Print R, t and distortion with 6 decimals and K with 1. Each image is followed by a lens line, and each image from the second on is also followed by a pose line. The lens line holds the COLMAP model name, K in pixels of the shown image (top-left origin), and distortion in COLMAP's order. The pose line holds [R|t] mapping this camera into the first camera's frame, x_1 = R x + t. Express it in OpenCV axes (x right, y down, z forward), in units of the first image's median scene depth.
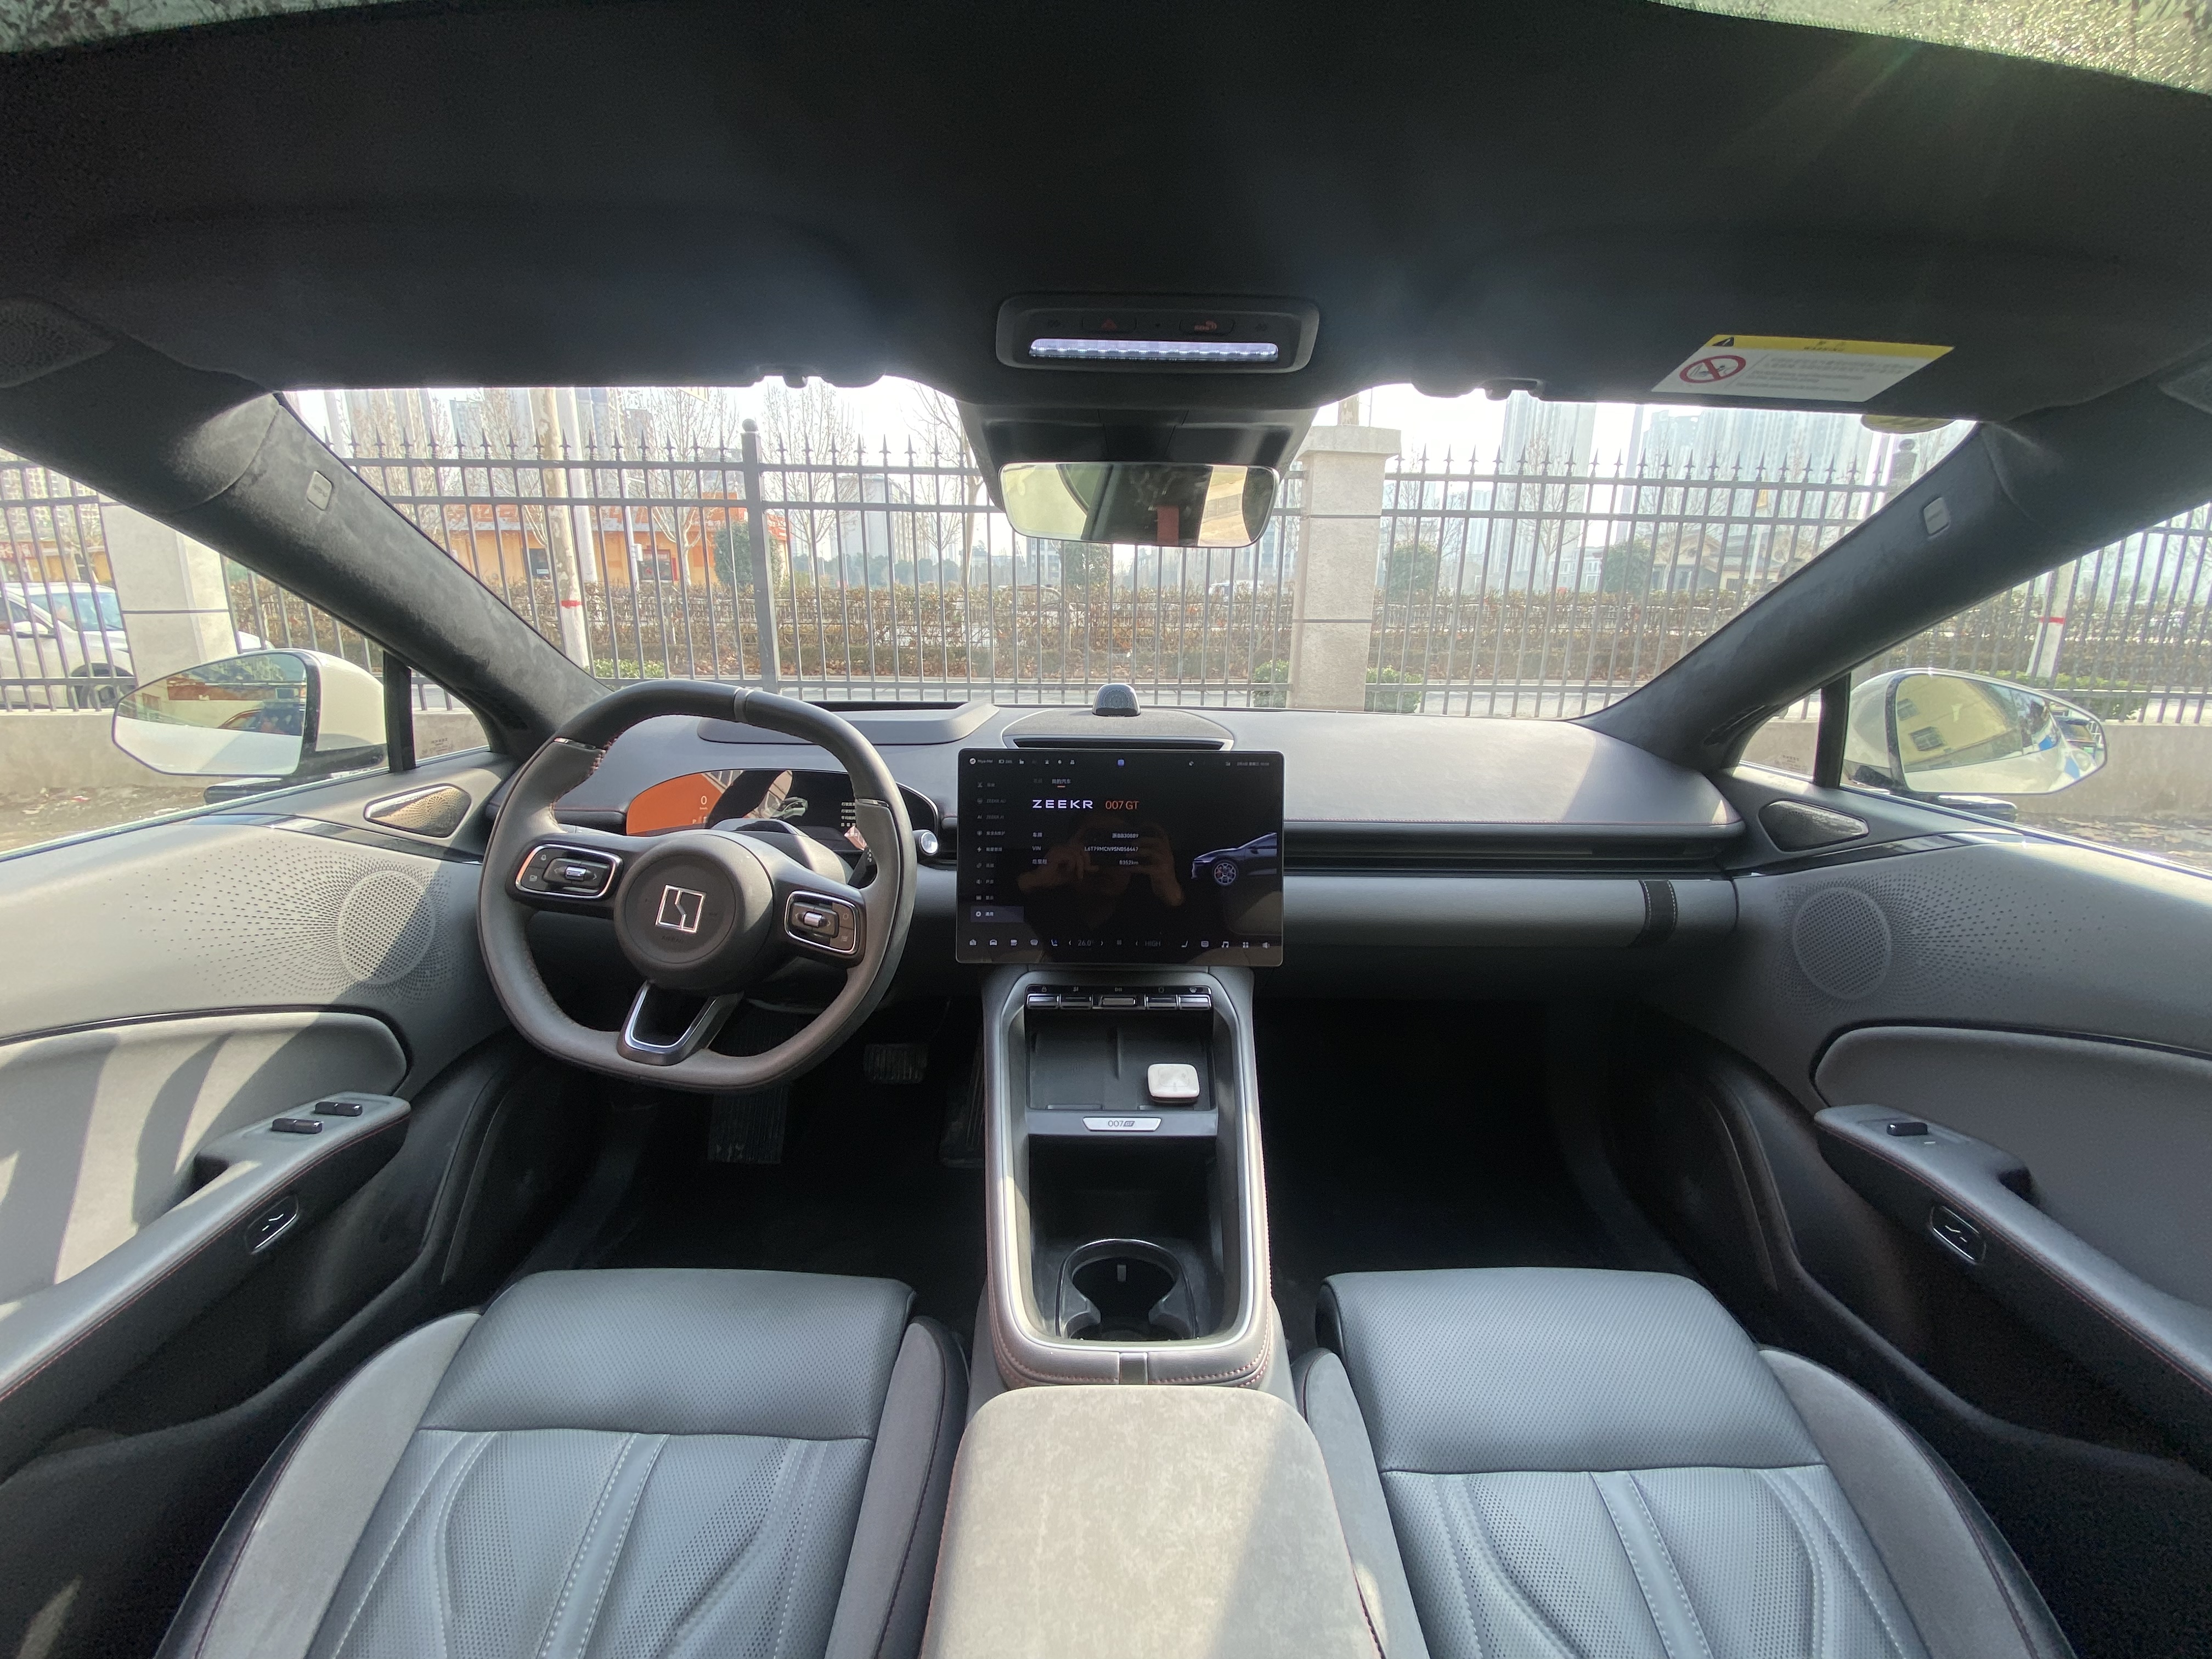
lens RADIAL K [[907.0, 0, 1106.0], [0, 907.0, 829.5], [0, 0, 1]] dist [-0.013895, -0.000092]
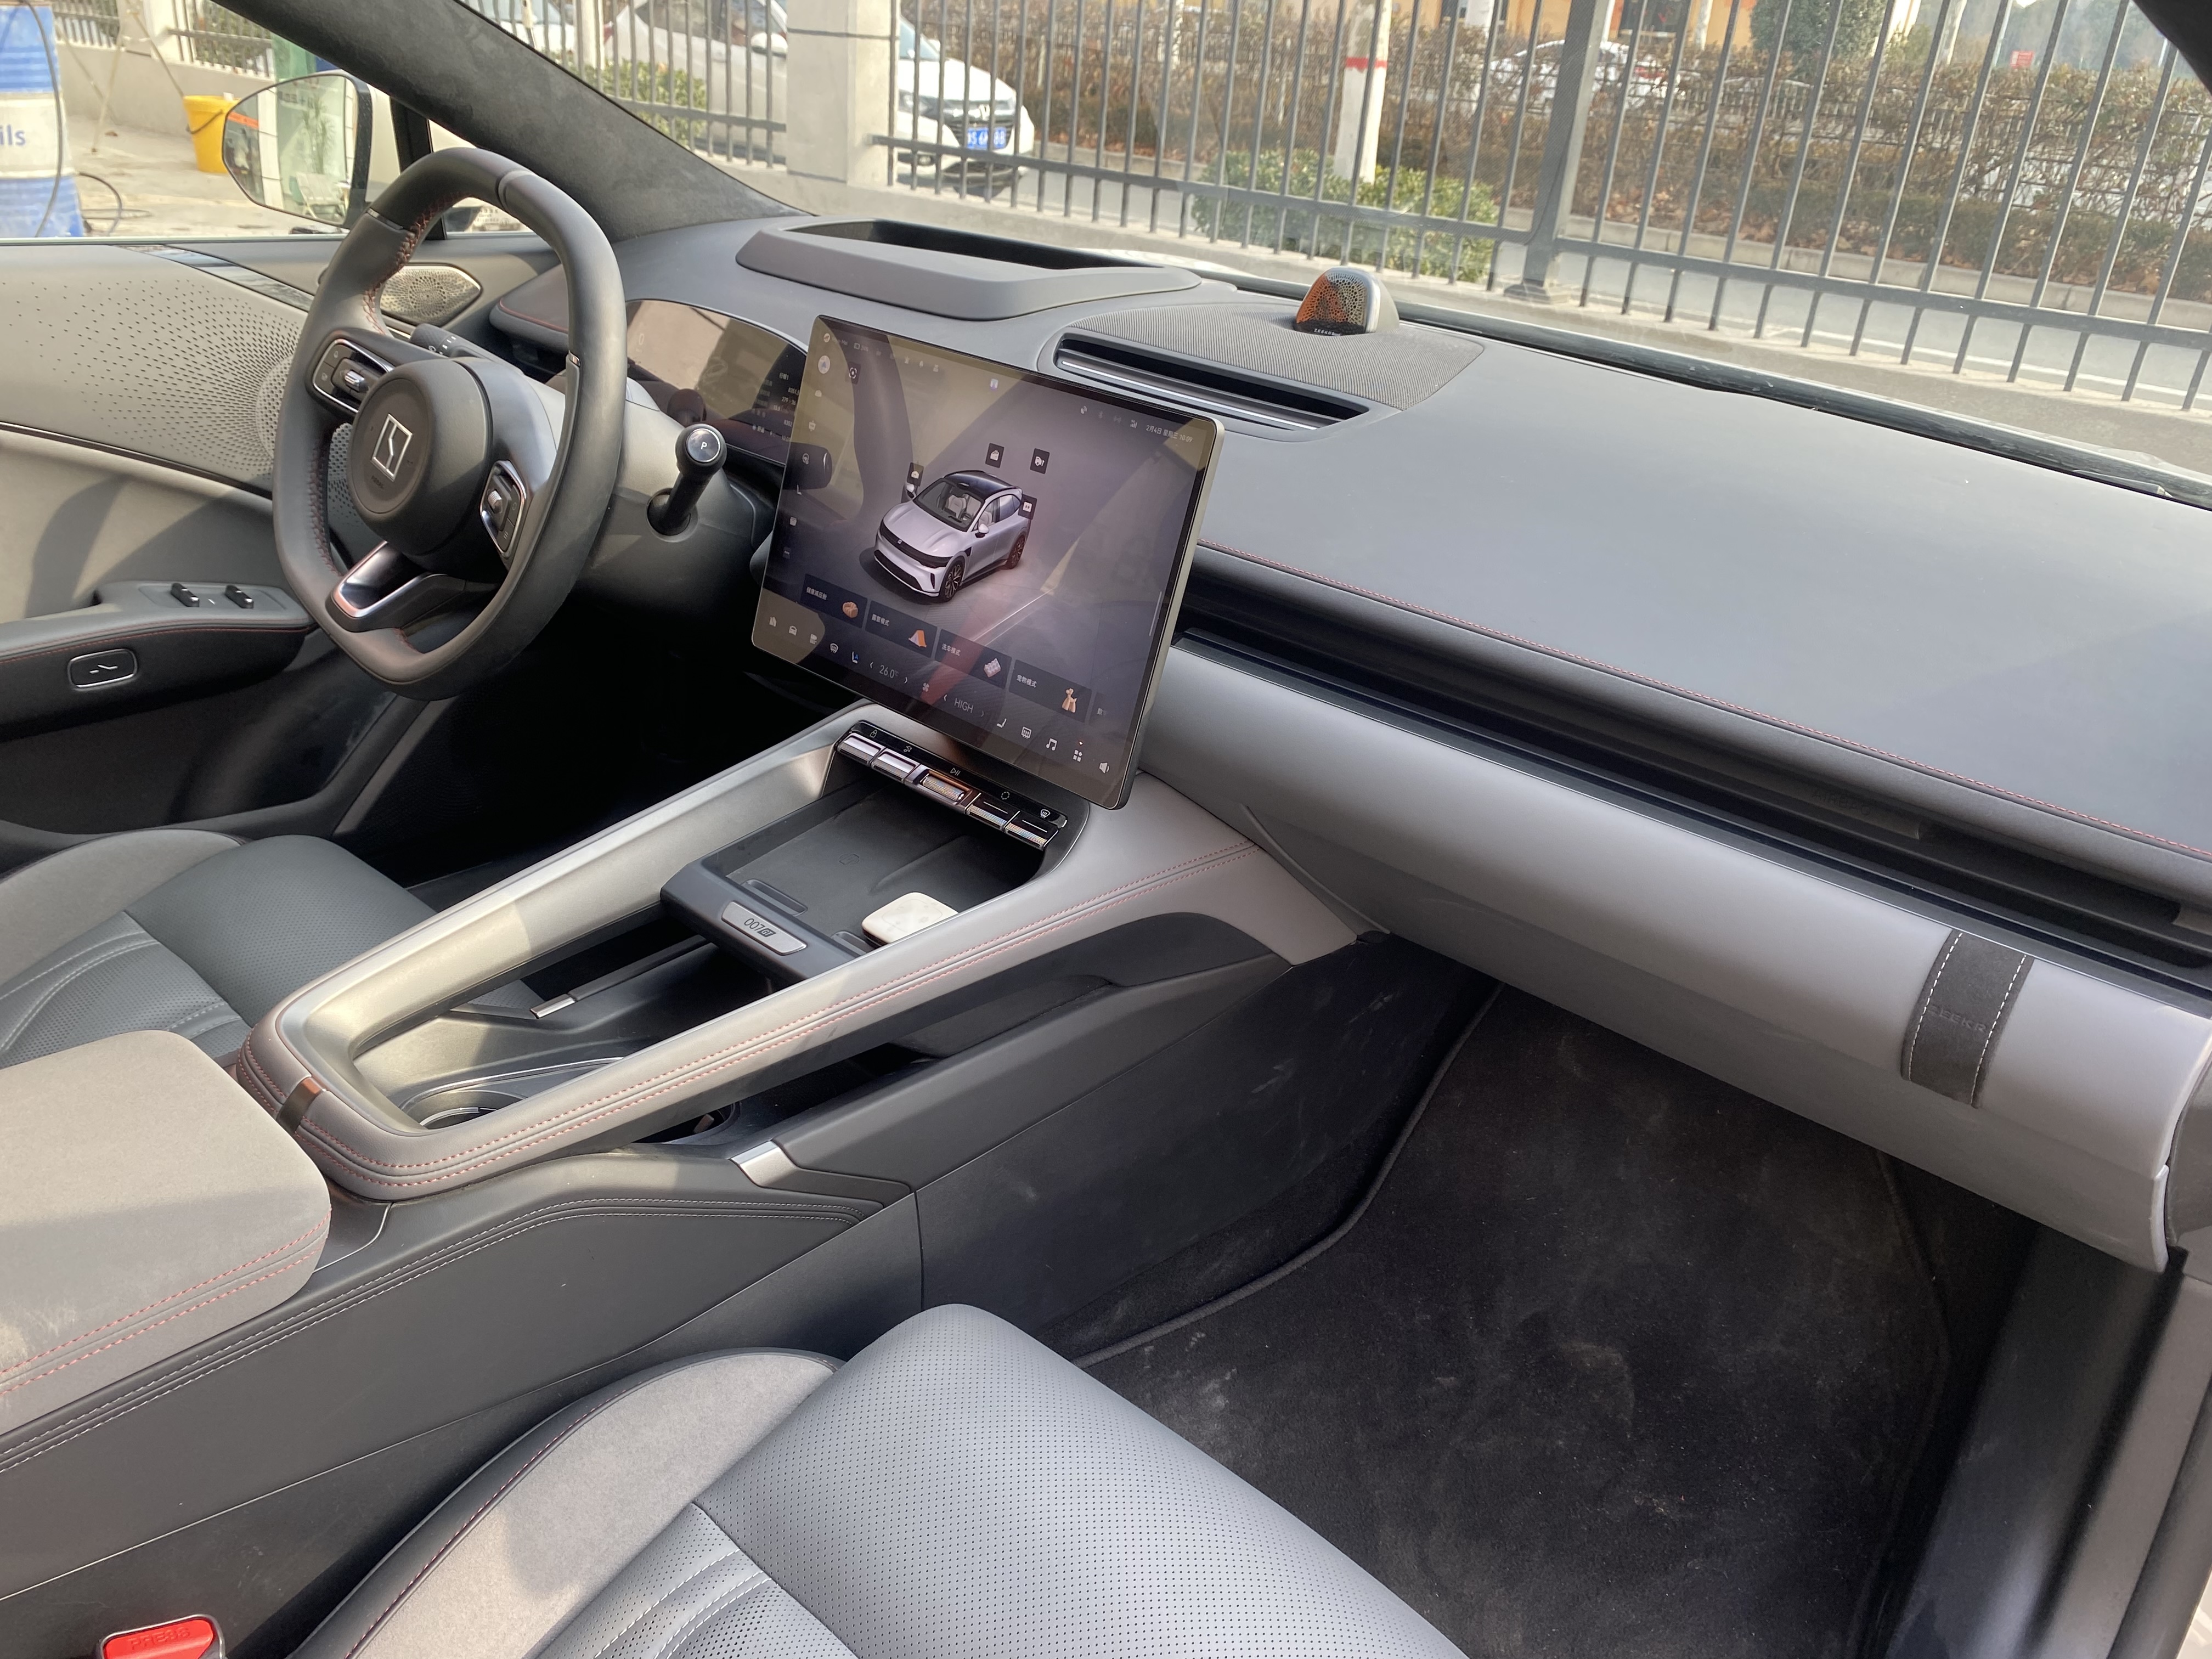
lens RADIAL K [[1687.9, 0, 1109.0], [0, 1687.9, 817.8], [0, 0, 1]] dist [0.027863, -0.010486]
pose [[0.734518, 0.330934, -0.592423, 0.967111], [-0.232261, 0.942898, 0.238743, -0.105074], [0.637603, -0.037764, 0.769439, 0.229872]]
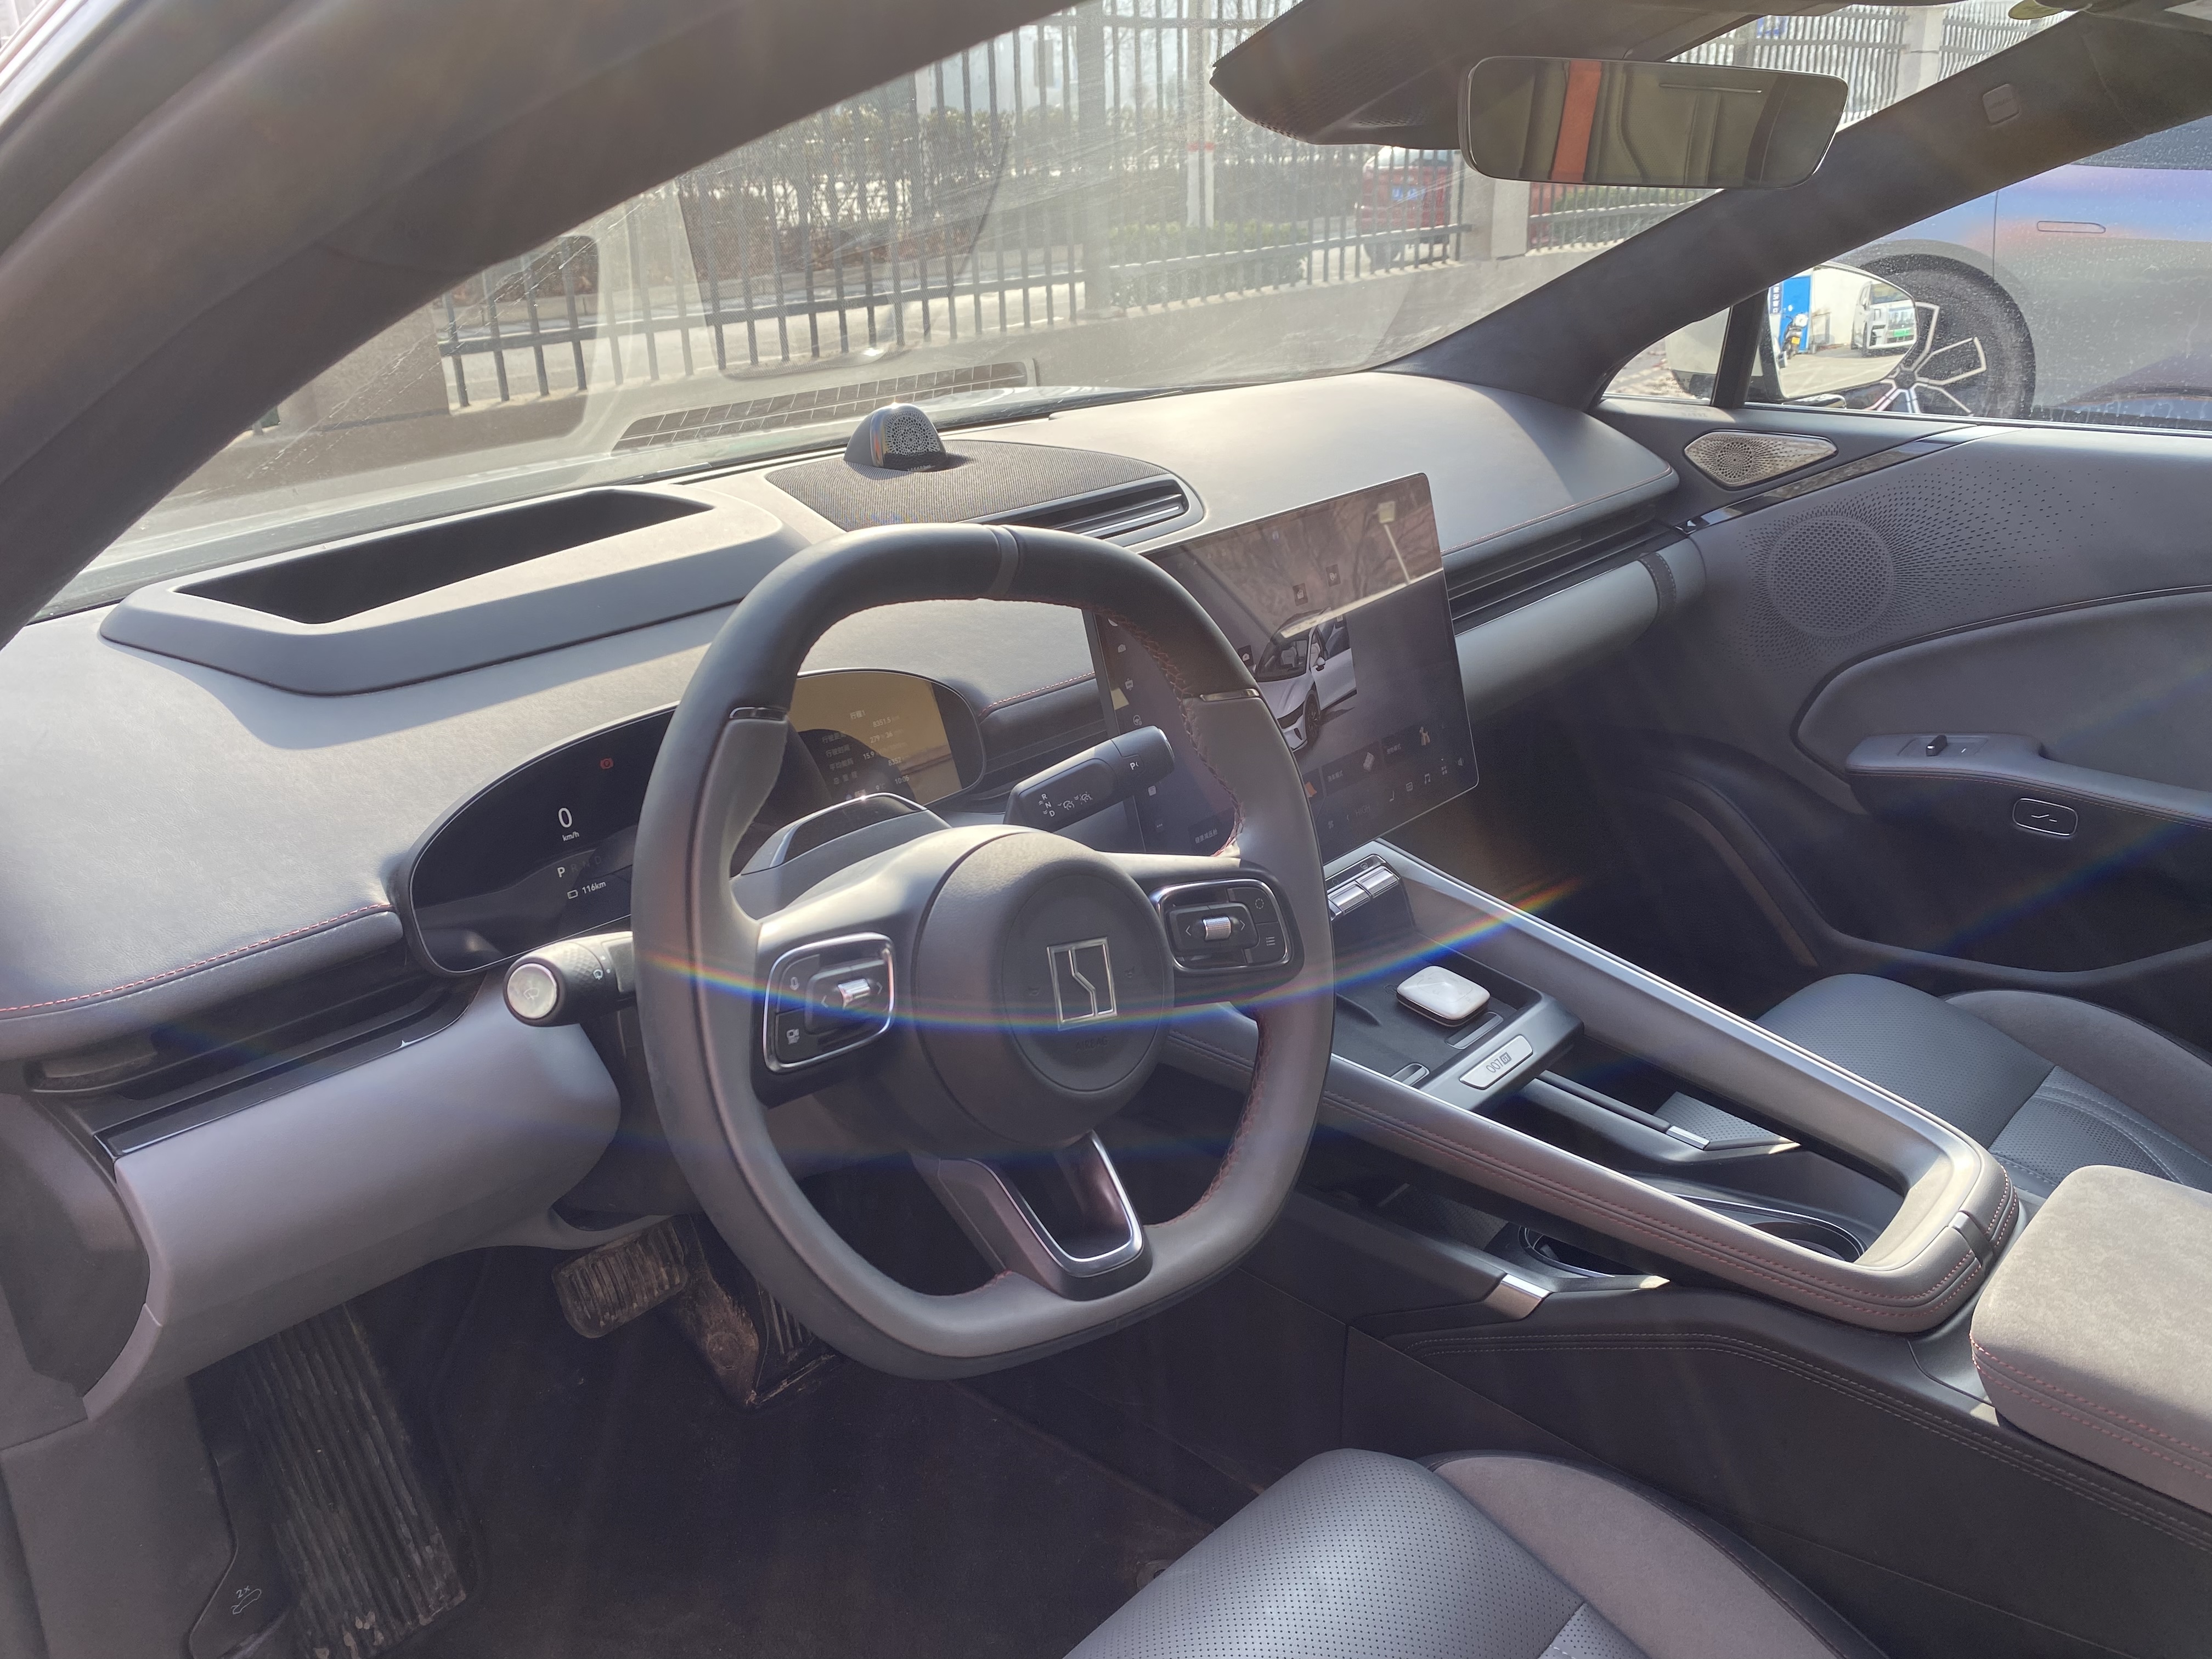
lens RADIAL K [[1687.9, 0, 1109.0], [0, 1687.9, 817.8], [0, 0, 1]] dist [0.027863, -0.010486]
pose [[0.687681, -0.303923, 0.659337, -1.018478], [0.218202, 0.952695, 0.211565, -0.188602], [-0.692447, -0.001620, 0.721467, 0.296518]]
